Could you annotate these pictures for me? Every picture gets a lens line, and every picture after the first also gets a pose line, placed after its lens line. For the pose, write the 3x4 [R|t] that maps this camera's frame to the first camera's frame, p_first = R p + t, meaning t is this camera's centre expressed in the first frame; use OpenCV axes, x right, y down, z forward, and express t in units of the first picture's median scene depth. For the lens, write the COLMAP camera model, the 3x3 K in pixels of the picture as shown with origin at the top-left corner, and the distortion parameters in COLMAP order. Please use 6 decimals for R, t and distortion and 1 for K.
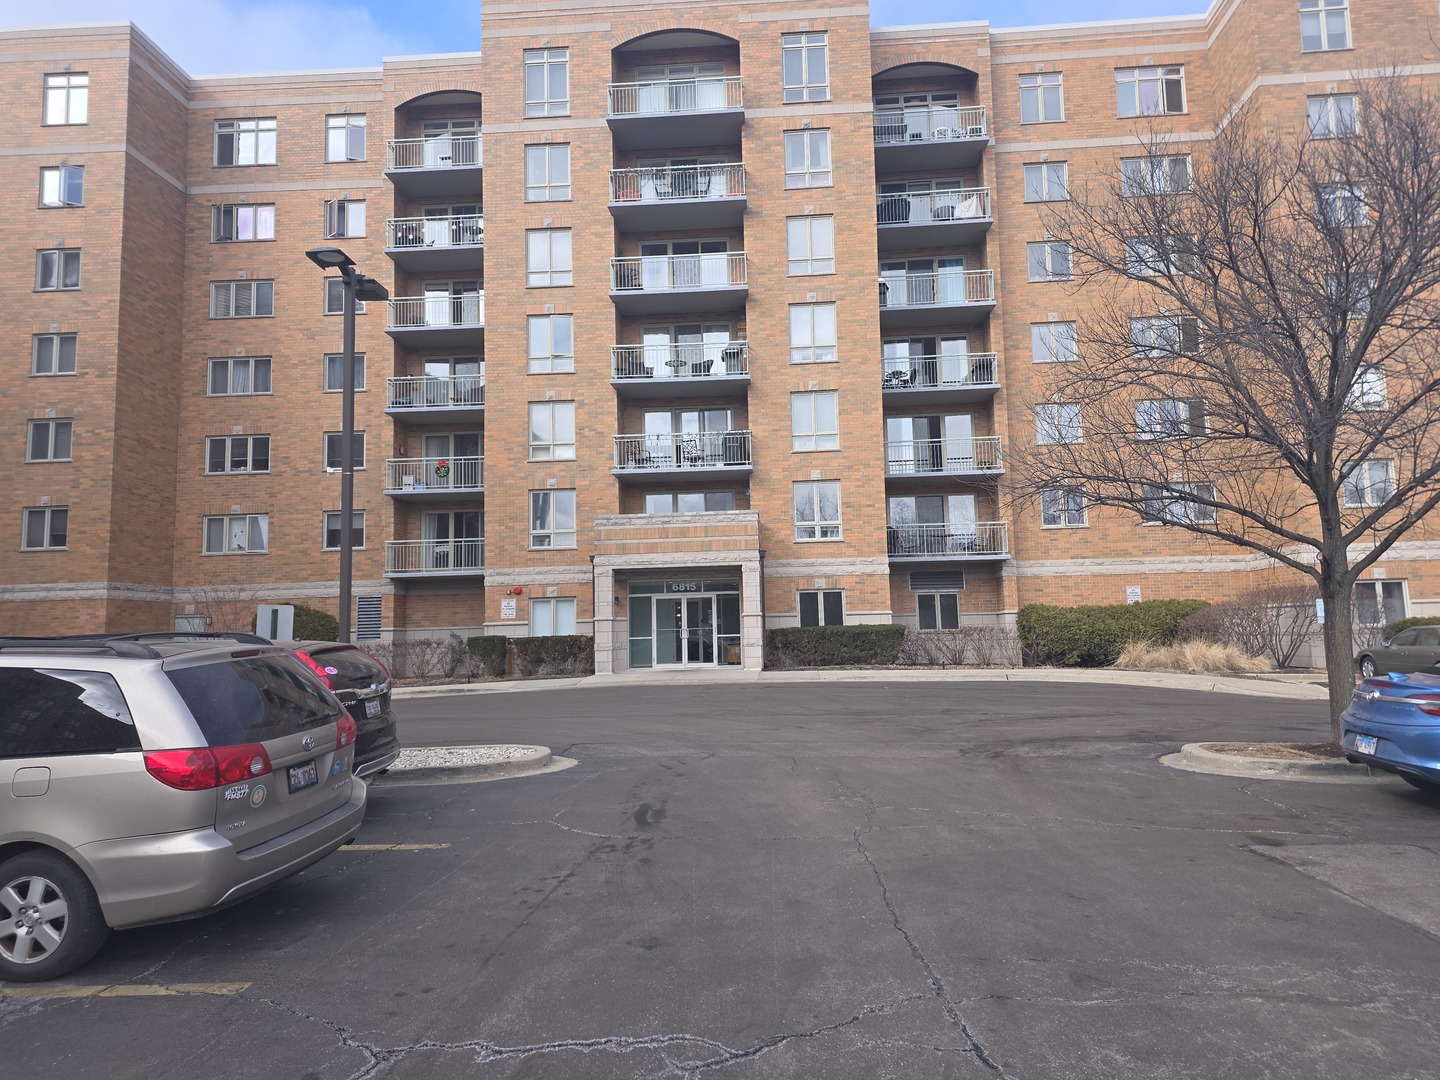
lens RADIAL K [[945.9, 0, 720.7], [0, 945.9, 534.8], [0, 0, 1]] dist [0.049043, -0.022525]
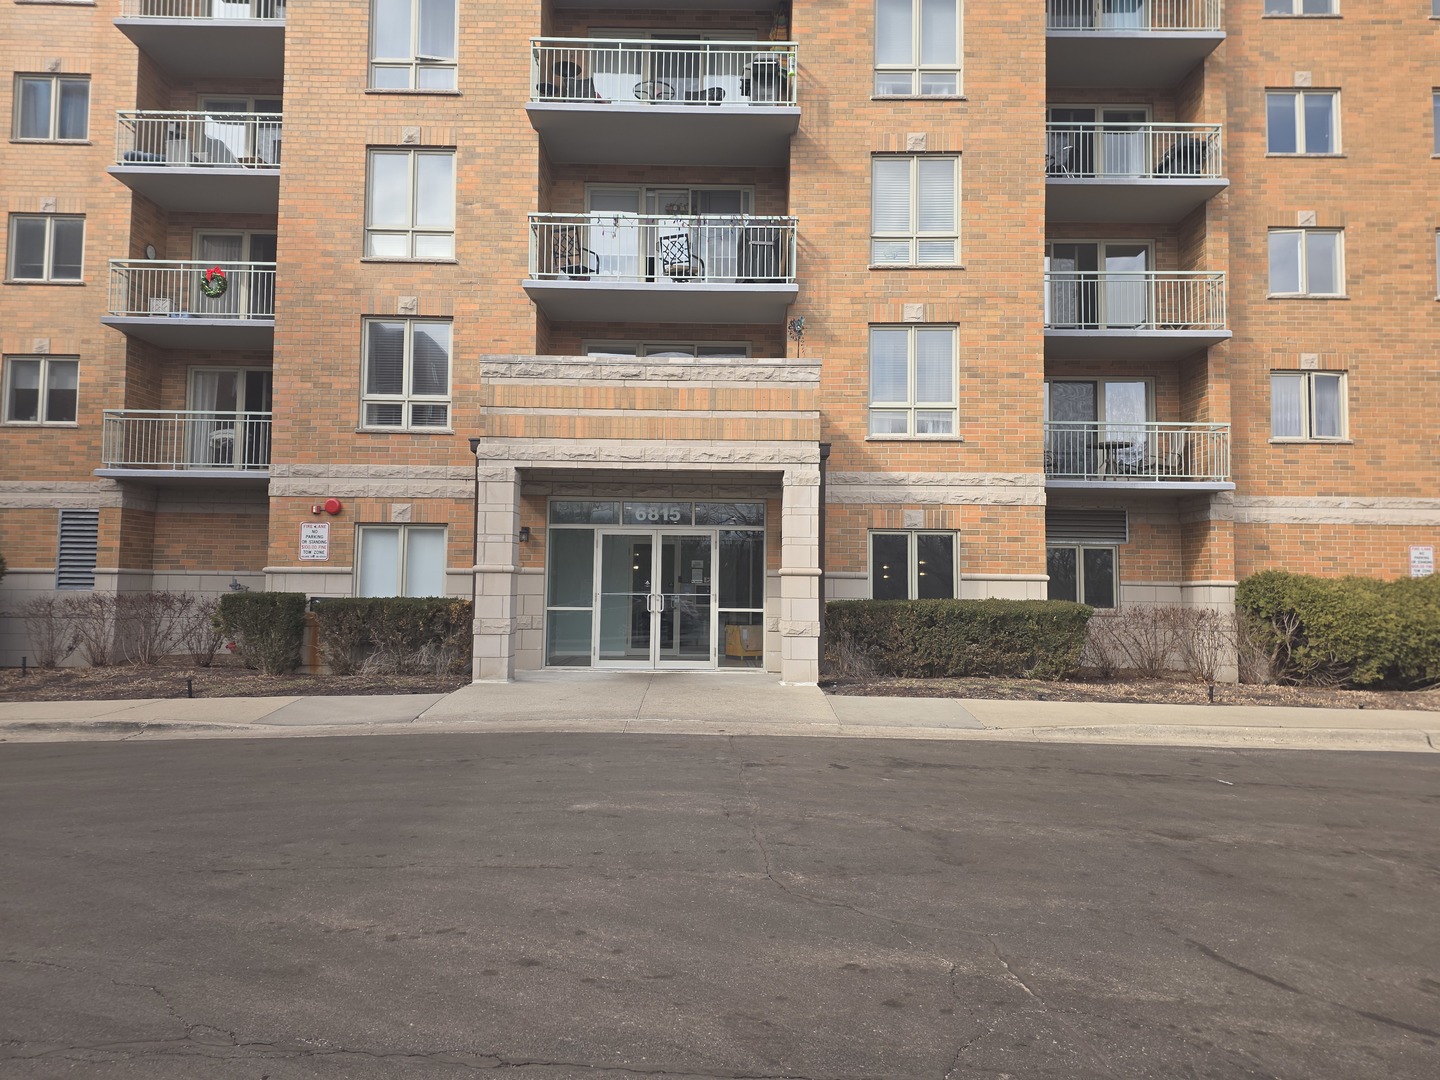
lens RADIAL K [[945.9, 0, 712.7], [0, 945.9, 545.2], [0, 0, 1]] dist [0.049043, -0.022525]
pose [[0.997227, 0.040186, 0.062638, -0.039025], [-0.044134, 0.997040, 0.062960, 0.037003], [-0.059922, -0.065550, 0.996048, 0.463805]]
